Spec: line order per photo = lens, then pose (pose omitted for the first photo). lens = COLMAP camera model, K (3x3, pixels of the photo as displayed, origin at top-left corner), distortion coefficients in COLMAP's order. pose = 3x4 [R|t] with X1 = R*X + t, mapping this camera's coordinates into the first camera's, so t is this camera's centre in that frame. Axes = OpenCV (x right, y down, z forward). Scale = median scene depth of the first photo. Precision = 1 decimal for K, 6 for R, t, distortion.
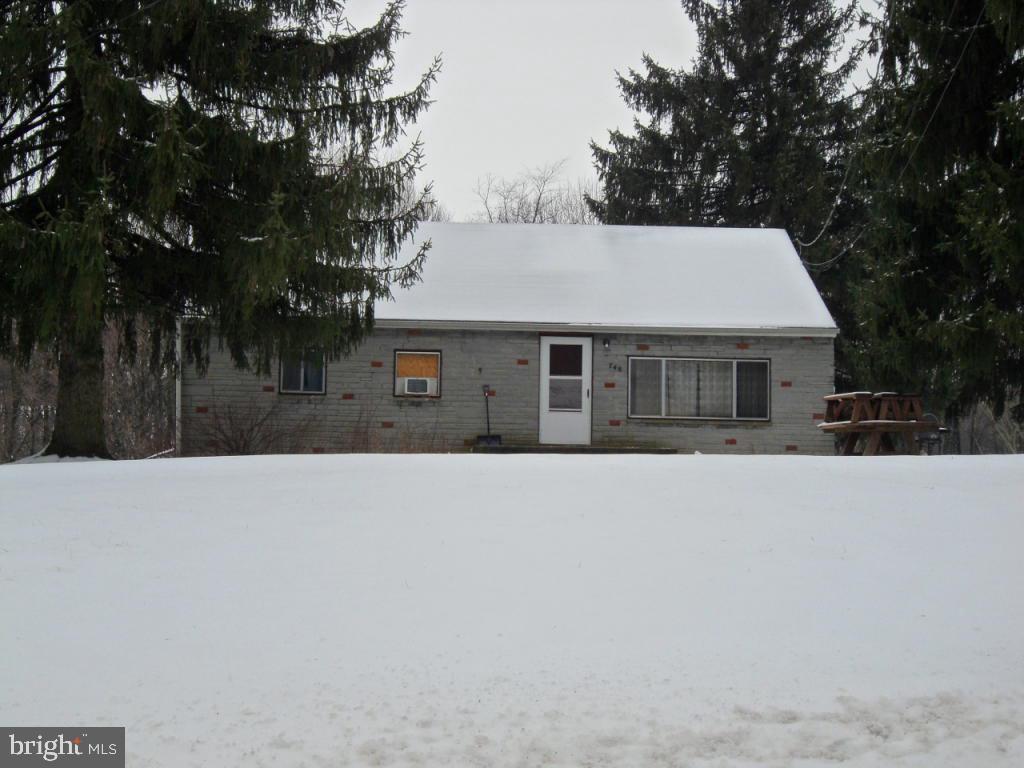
lens RADIAL K [[819.9, 0, 512.0], [0, 819.9, 384.0], [0, 0, 1]] dist [-0.003136, -0.050636]
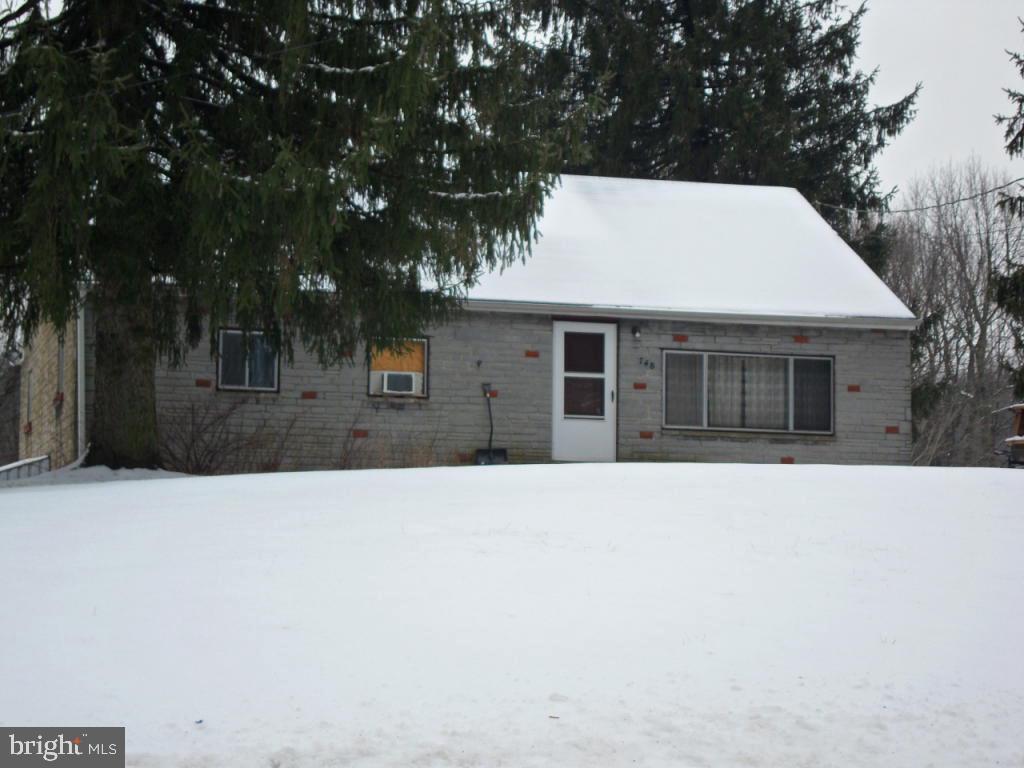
lens RADIAL K [[1092.1, 0, 512.0], [0, 1092.1, 402.1], [0, 0, 1]] dist [0.007045, -0.001134]
pose [[0.995259, 0.015727, 0.095980, -0.100258], [-0.017400, 0.999710, 0.016620, 0.001524], [-0.095691, -0.018211, 0.995245, -0.017158]]
